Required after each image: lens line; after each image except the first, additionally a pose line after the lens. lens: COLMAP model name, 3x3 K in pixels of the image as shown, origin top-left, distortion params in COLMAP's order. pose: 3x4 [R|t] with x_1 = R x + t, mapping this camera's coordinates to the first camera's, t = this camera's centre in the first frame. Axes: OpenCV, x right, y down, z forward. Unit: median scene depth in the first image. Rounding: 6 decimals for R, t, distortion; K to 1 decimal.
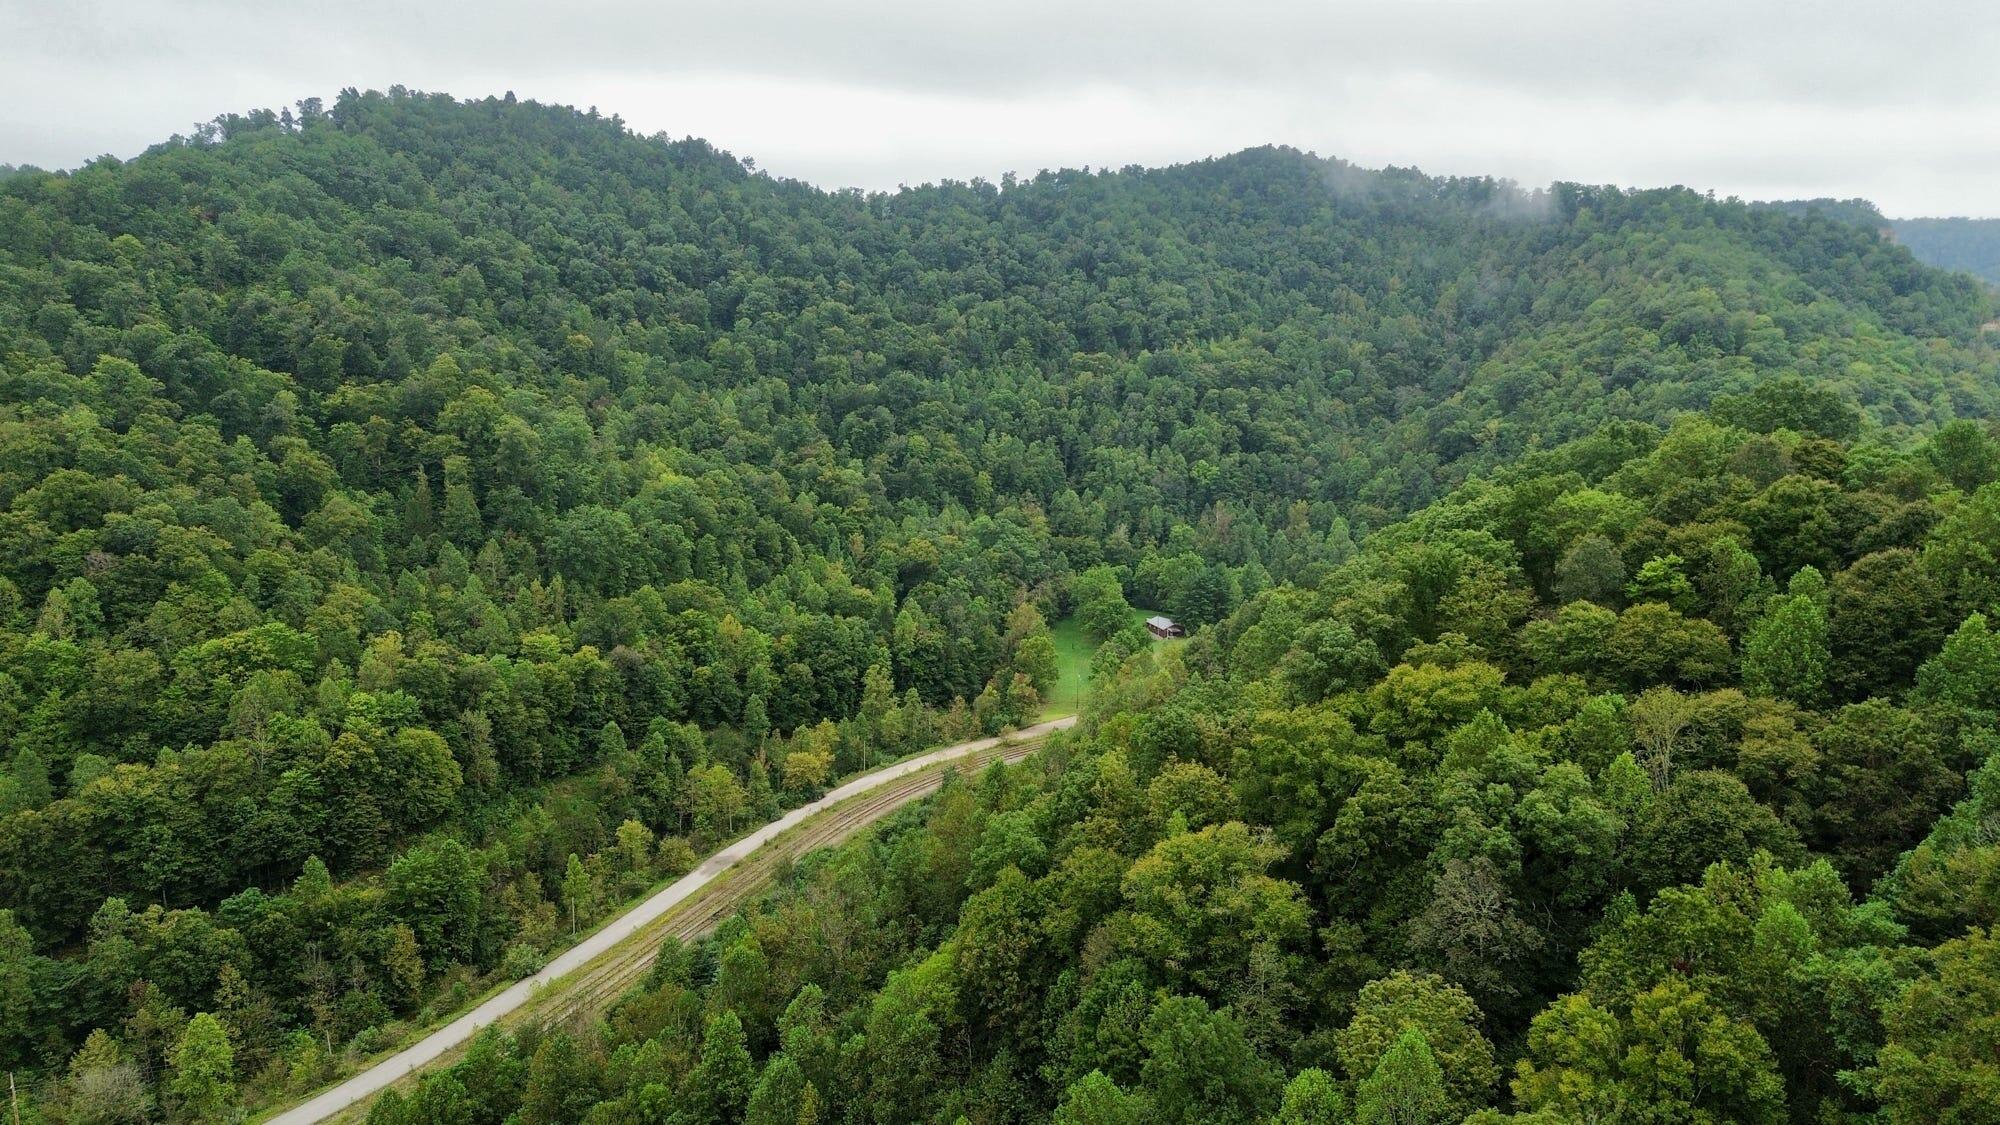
lens RADIAL K [[1406.7, 0, 996.9], [0, 1406.7, 565.4], [0, 0, 1]] dist [0.095170, -0.106178]
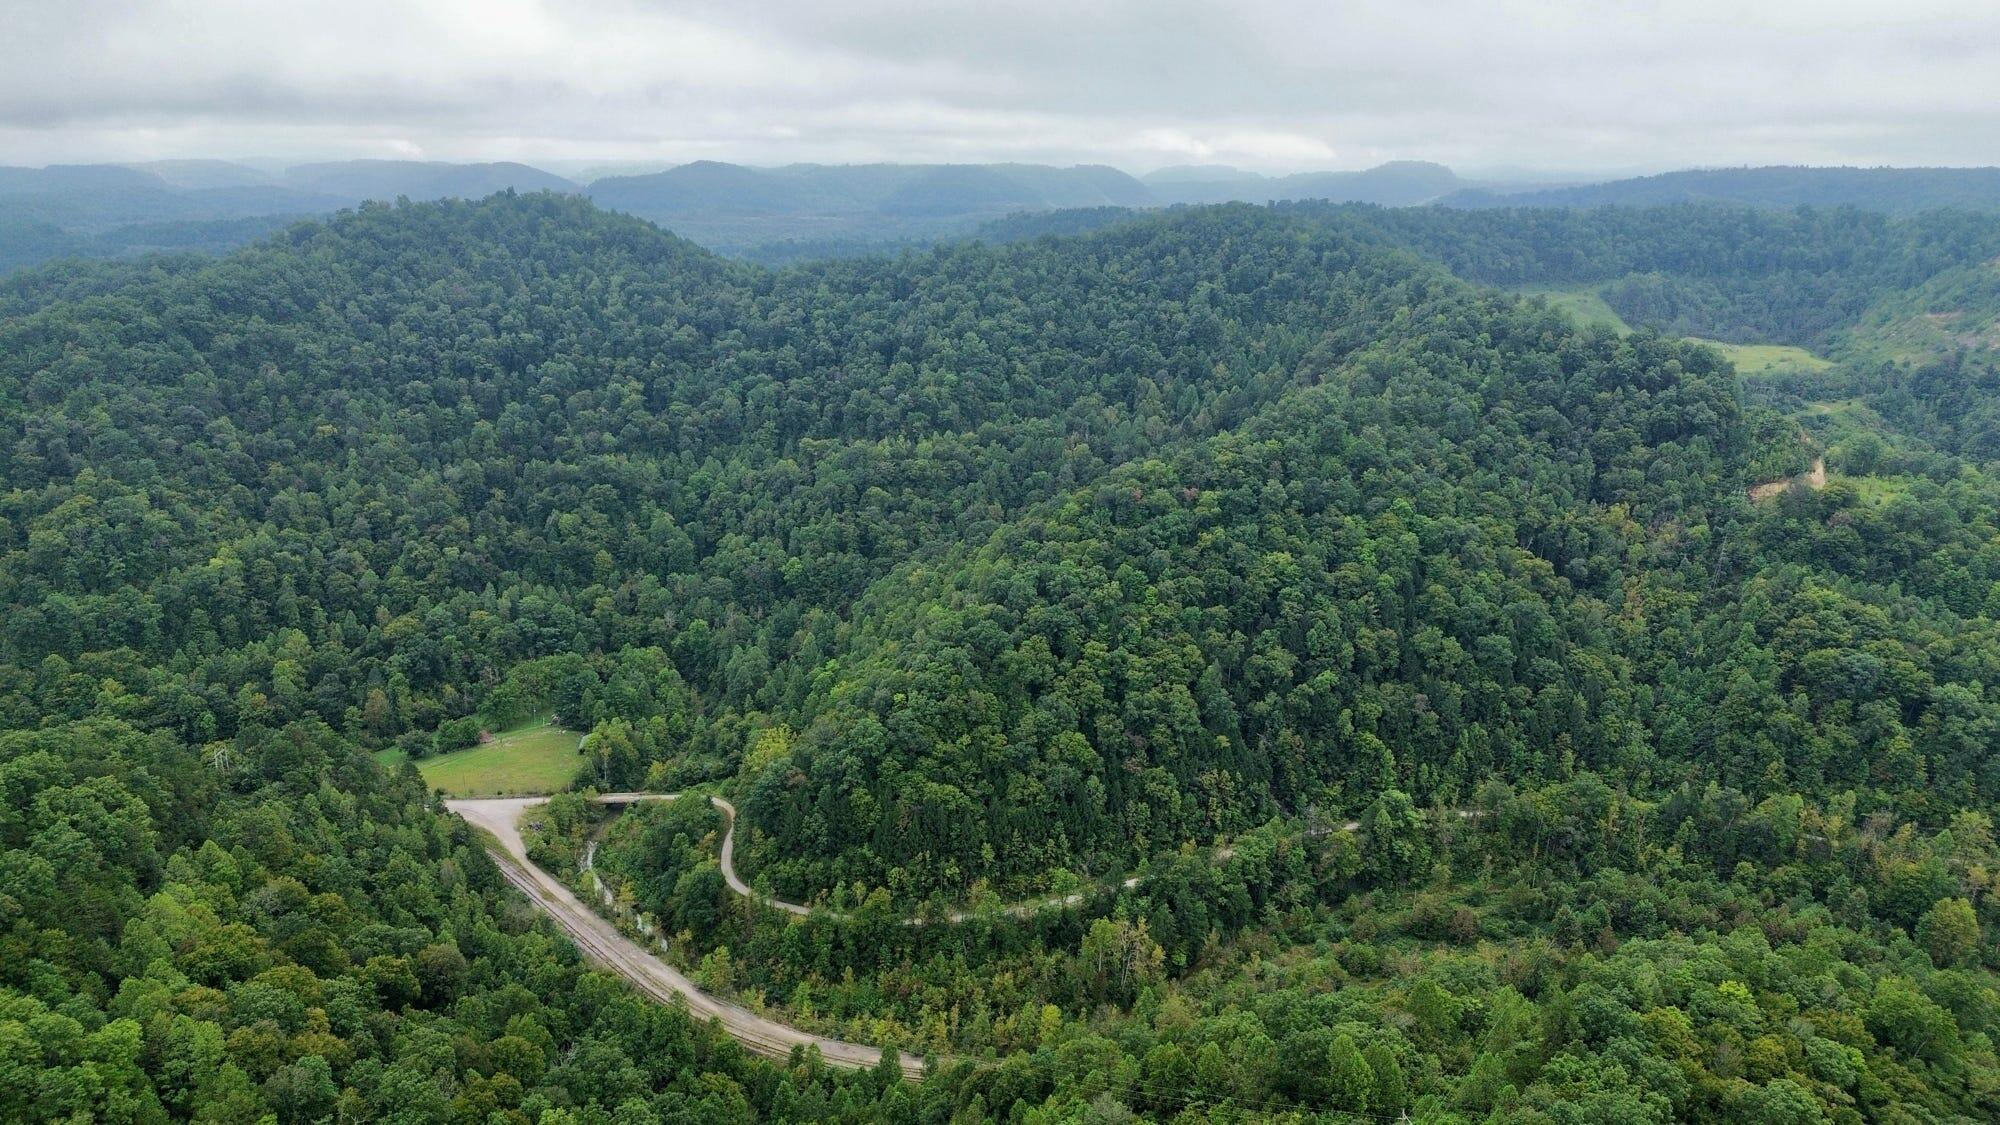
lens RADIAL K [[1412.0, 0, 984.9], [0, 1412.0, 566.8], [0, 0, 1]] dist [0.091067, -0.112994]
pose [[0.883273, 0.126452, -0.451484, 0.830207], [-0.090267, 0.990793, 0.100906, -0.203657], [0.460087, -0.048373, 0.886555, 0.045283]]
